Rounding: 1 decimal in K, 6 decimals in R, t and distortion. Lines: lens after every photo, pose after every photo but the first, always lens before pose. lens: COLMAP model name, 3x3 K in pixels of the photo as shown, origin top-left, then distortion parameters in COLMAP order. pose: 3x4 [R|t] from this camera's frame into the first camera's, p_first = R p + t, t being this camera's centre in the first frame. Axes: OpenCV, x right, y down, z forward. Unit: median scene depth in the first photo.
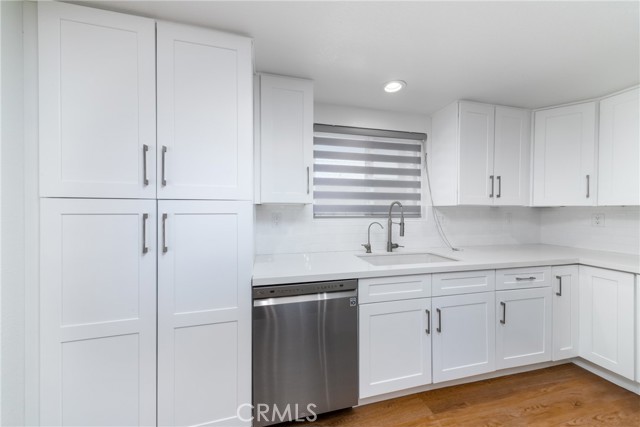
lens RADIAL K [[223.8, 0, 319.5], [0, 223.8, 211.5], [0, 0, 1]] dist [0.001326, -0.000119]
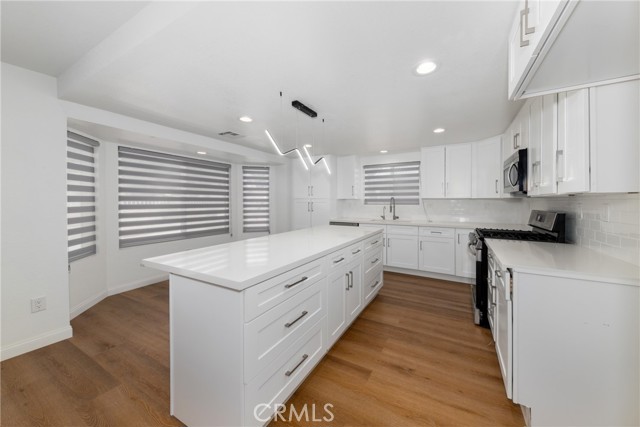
lens RADIAL K [[223.8, 0, 319.5], [0, 223.8, 211.5], [0, 0, 1]] dist [0.001326, -0.000119]
pose [[0.716613, 0.025701, -0.696998, 1.340203], [-0.001860, 0.999388, 0.034939, 0.023121], [0.697469, -0.023742, 0.716222, -1.101264]]
